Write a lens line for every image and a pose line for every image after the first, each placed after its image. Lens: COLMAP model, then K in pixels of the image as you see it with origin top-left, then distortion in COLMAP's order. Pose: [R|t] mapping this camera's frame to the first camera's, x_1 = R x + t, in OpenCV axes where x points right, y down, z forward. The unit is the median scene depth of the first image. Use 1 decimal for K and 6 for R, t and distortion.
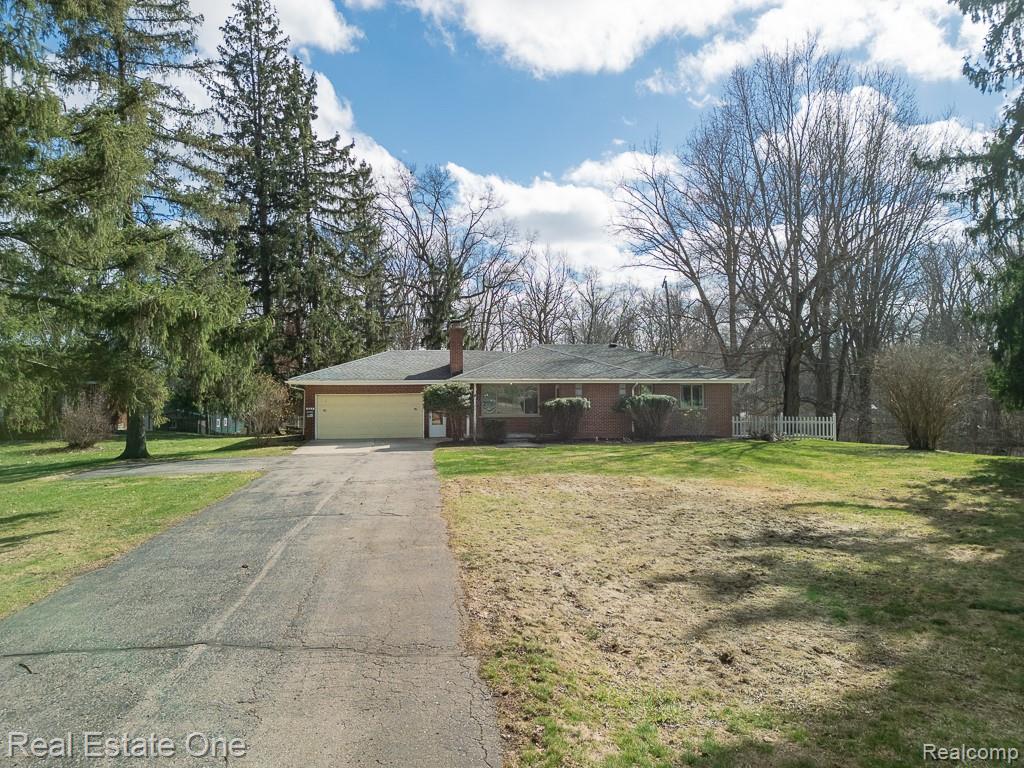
lens RADIAL K [[709.8, 0, 513.7], [0, 709.8, 383.0], [0, 0, 1]] dist [0.079367, -0.068606]
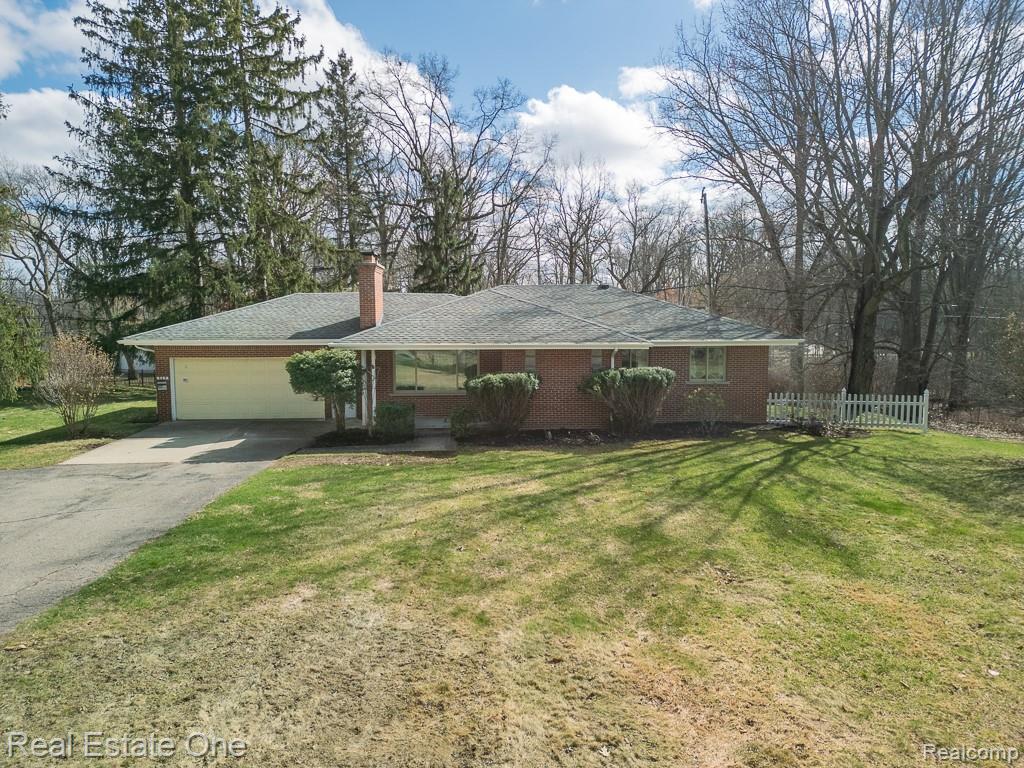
lens RADIAL K [[709.8, 0, 512.3], [0, 709.8, 383.8], [0, 0, 1]] dist [0.079367, -0.068606]
pose [[0.995750, 0.010791, -0.091458, 0.099851], [-0.000932, 0.994242, 0.107154, -0.027605], [0.092088, -0.106613, 0.990027, 0.241739]]
